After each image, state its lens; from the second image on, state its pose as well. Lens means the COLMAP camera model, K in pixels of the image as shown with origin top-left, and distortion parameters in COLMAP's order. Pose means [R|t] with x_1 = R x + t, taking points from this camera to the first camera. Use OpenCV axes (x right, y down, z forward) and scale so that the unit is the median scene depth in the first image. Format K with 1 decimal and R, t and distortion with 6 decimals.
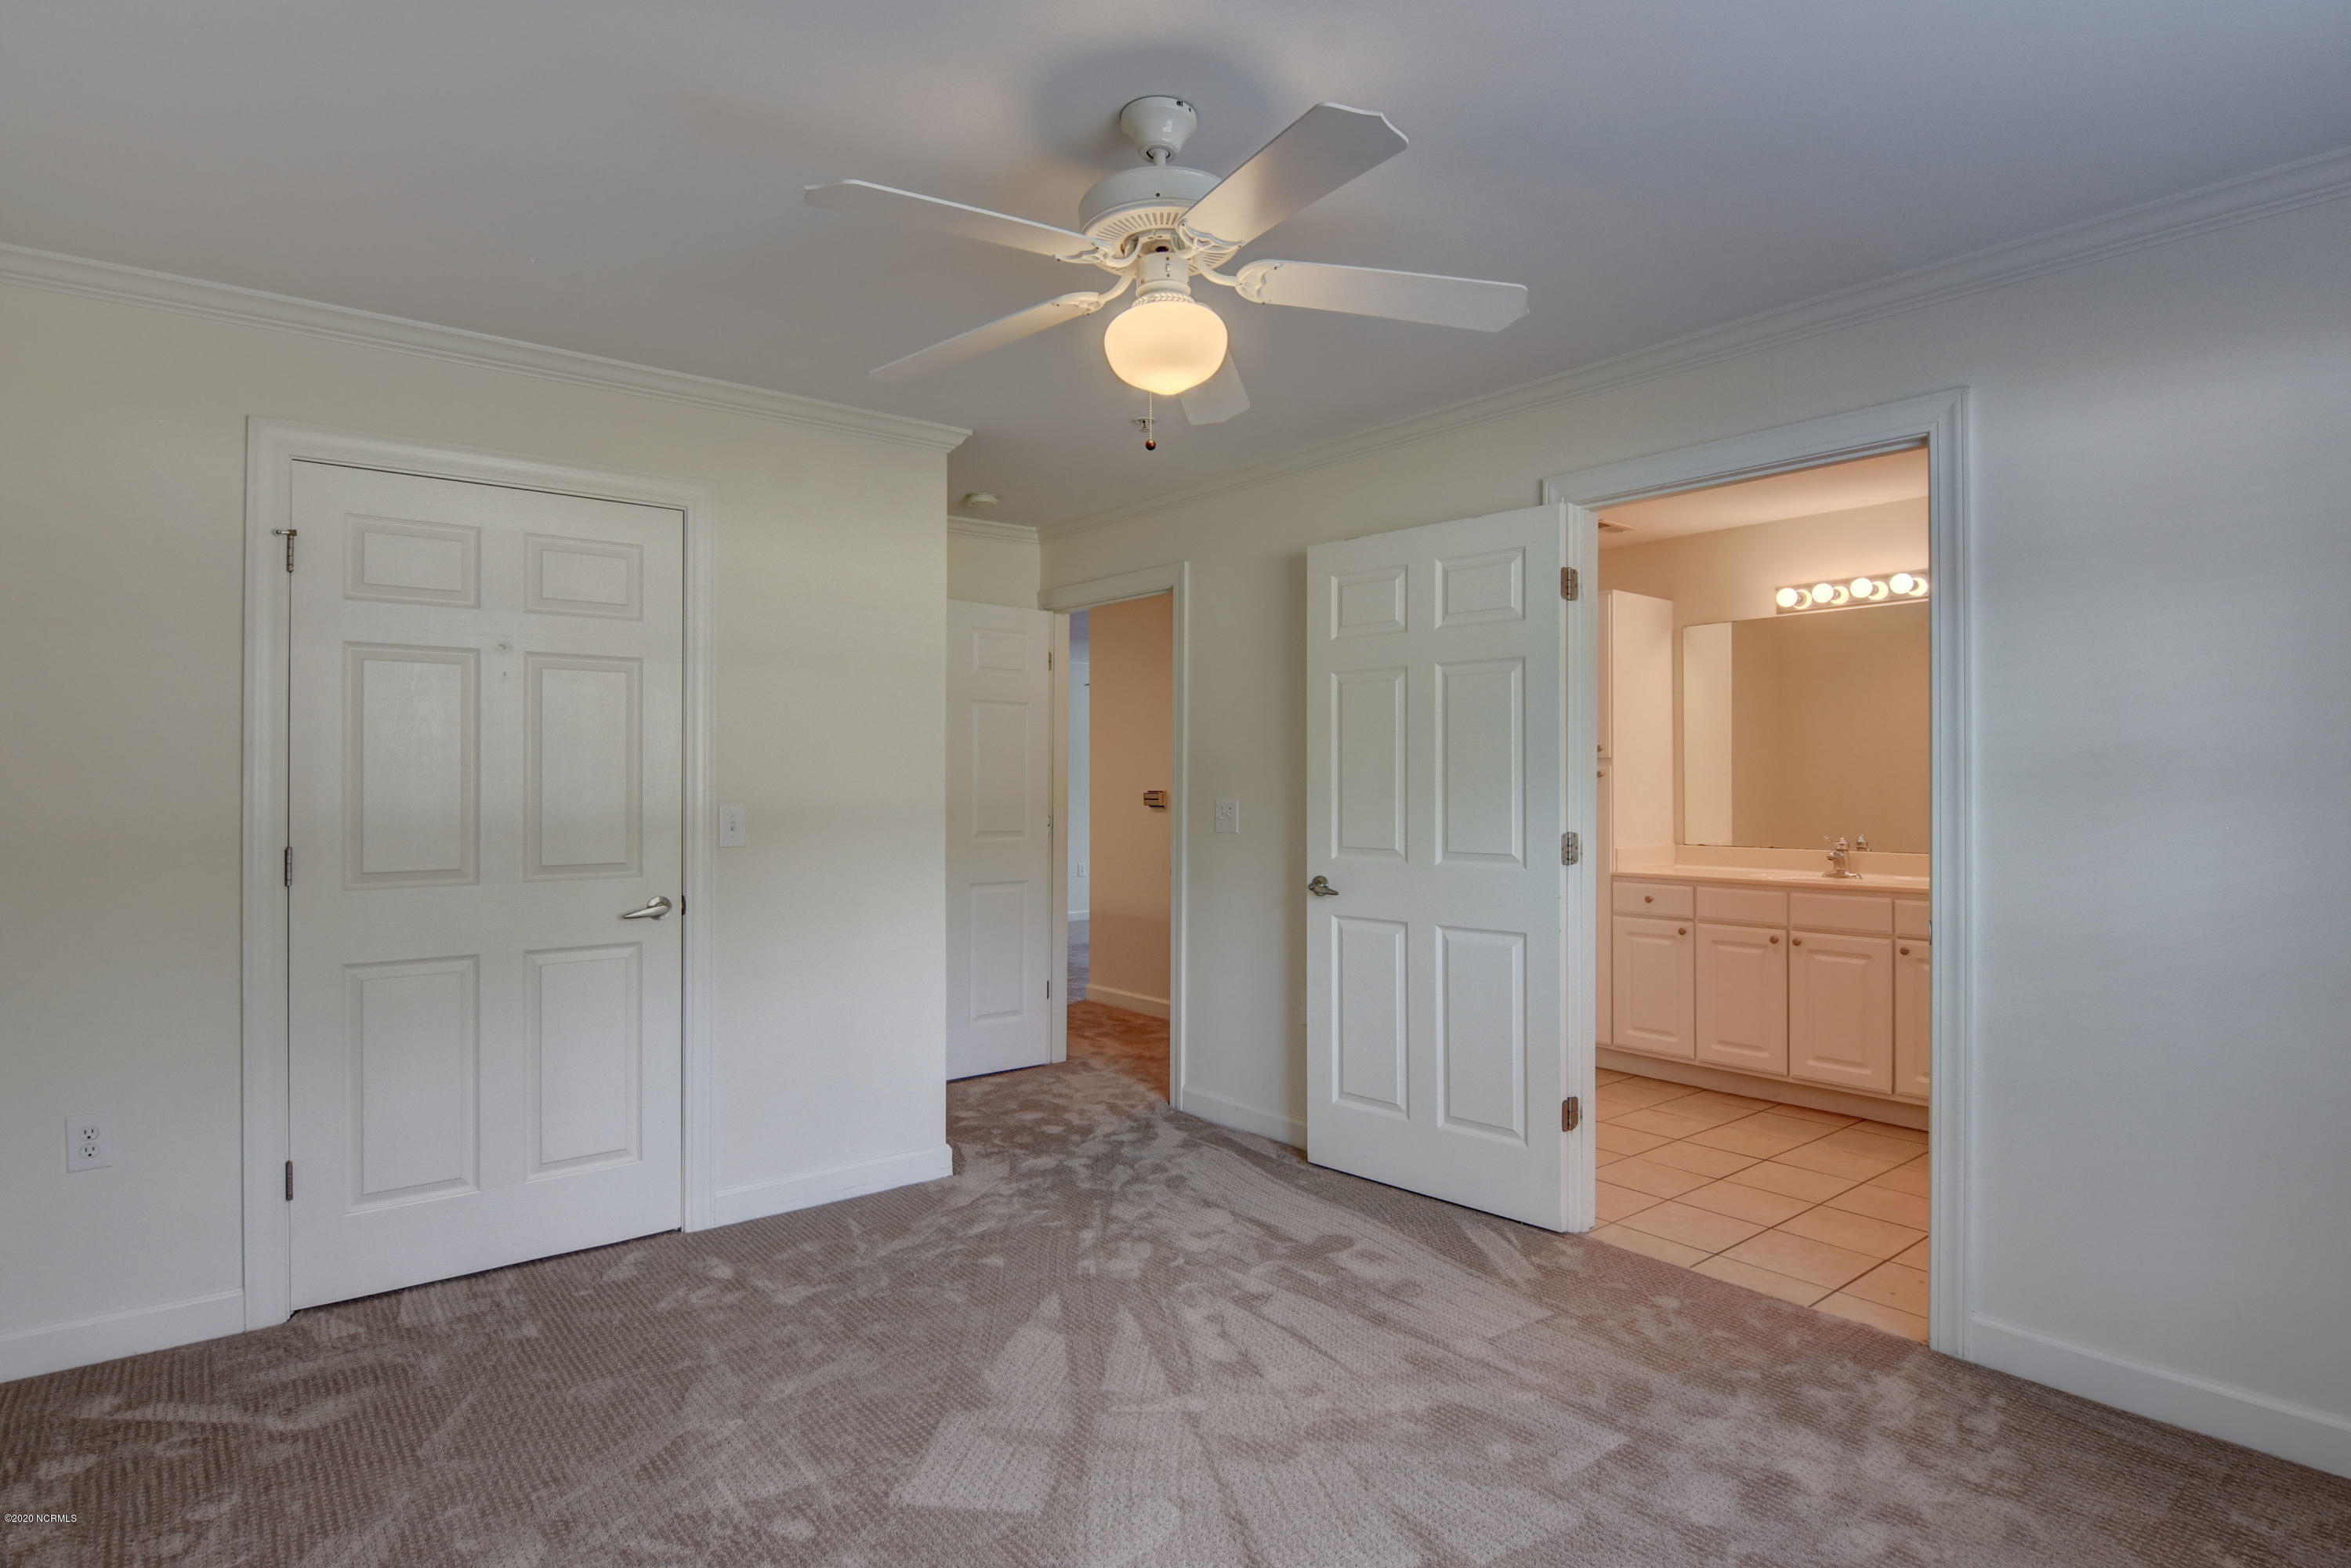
lens RADIAL K [[1326.8, 0, 1123.6], [0, 1326.8, 772.3], [0, 0, 1]] dist [-0.000389, -0.000380]
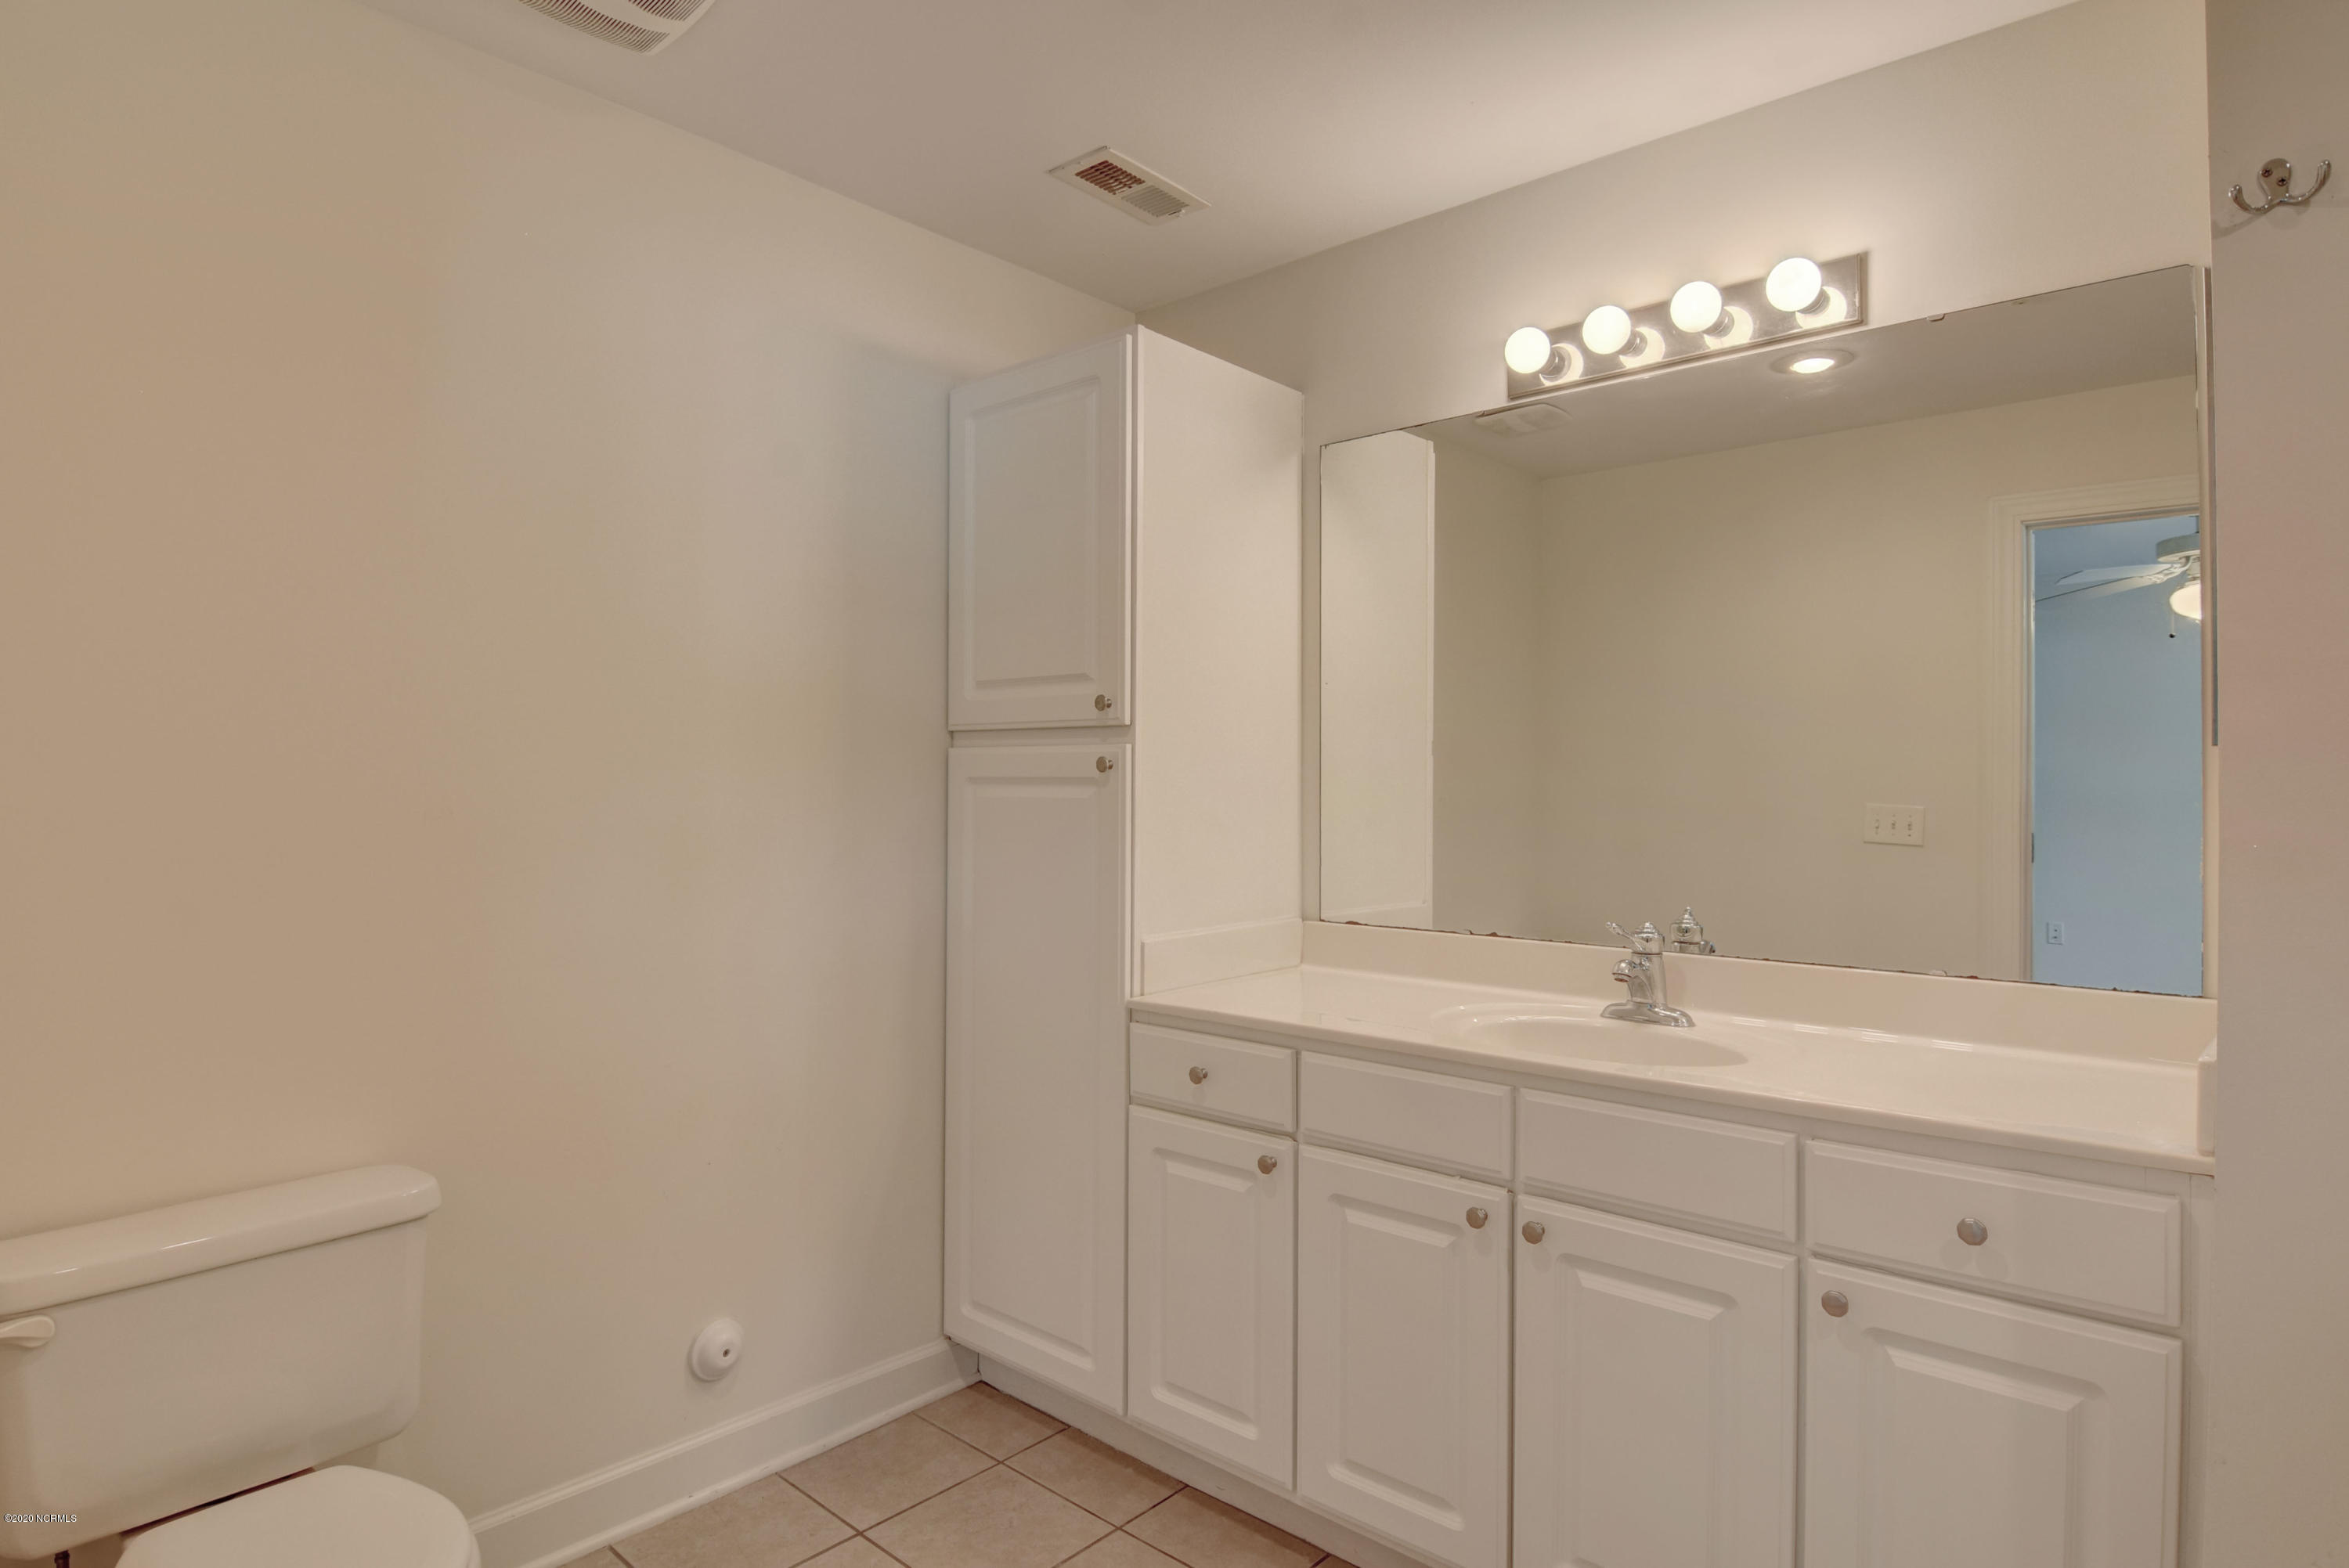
lens RADIAL K [[1237.4, 0, 1176.0], [0, 1237.4, 773.8], [0, 0, 1]] dist [0.004085, -0.019033]
pose [[0.988055, 0.009846, 0.153786, 0.330381], [-0.009129, 0.999944, -0.005366, 0.006439], [-0.153831, 0.003898, 0.988090, 0.629081]]
